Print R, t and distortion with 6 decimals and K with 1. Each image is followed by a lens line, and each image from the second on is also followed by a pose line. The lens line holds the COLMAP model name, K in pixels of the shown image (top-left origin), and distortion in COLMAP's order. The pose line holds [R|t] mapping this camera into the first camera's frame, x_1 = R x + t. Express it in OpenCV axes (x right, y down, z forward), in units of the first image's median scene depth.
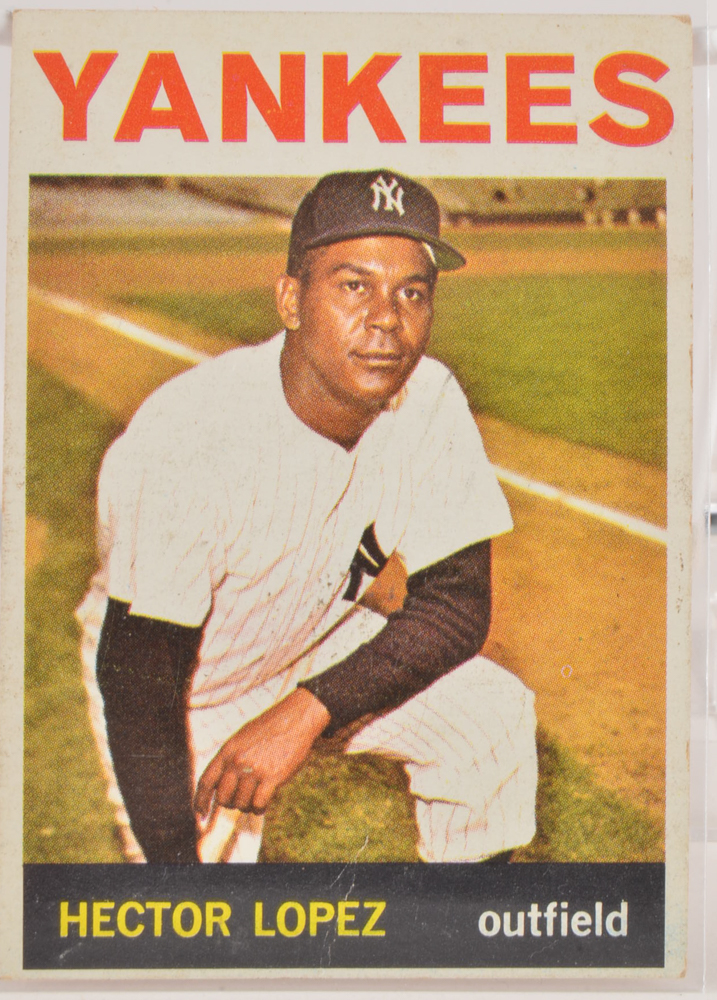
lens RADIAL K [[2470.6, 0, 309.8], [0, 2470.6, 456.5], [0, 0, 1]] dist [0.191891, 0.000000]
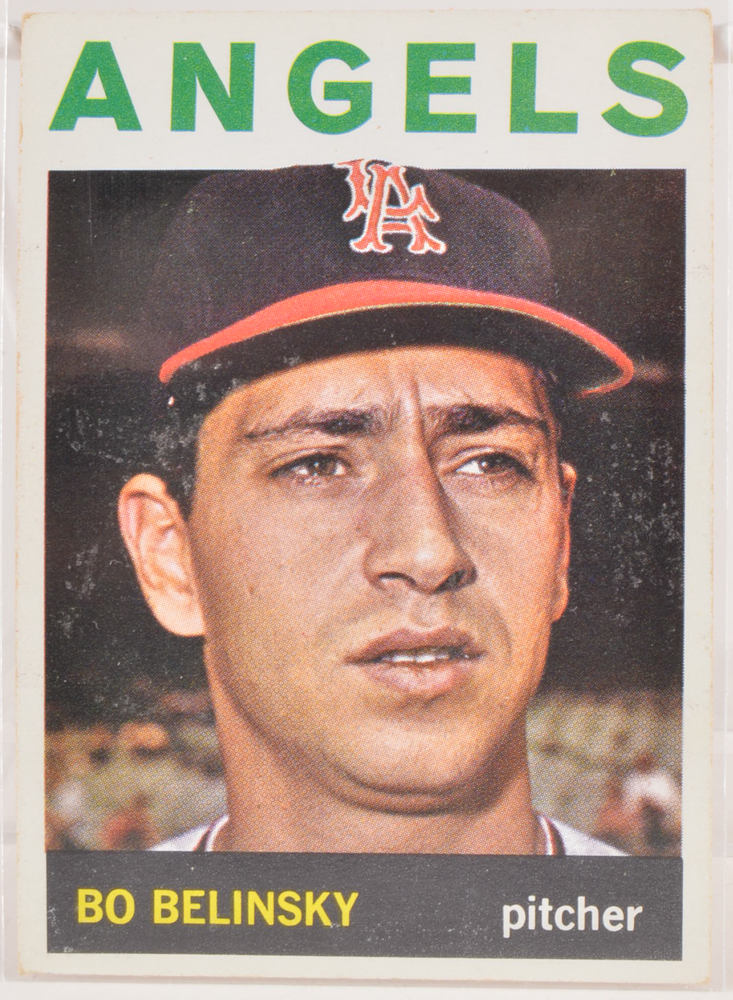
lens RADIAL K [[2482.6, 0, 366.0], [0, 2482.6, 500.9], [0, 0, 1]] dist [0.107622, 0.000000]
pose [[0.997477, 0.006511, -0.070698, 0.102099], [-0.005077, 0.999778, 0.020453, 0.000676], [0.070815, -0.020042, 0.997288, 0.002802]]
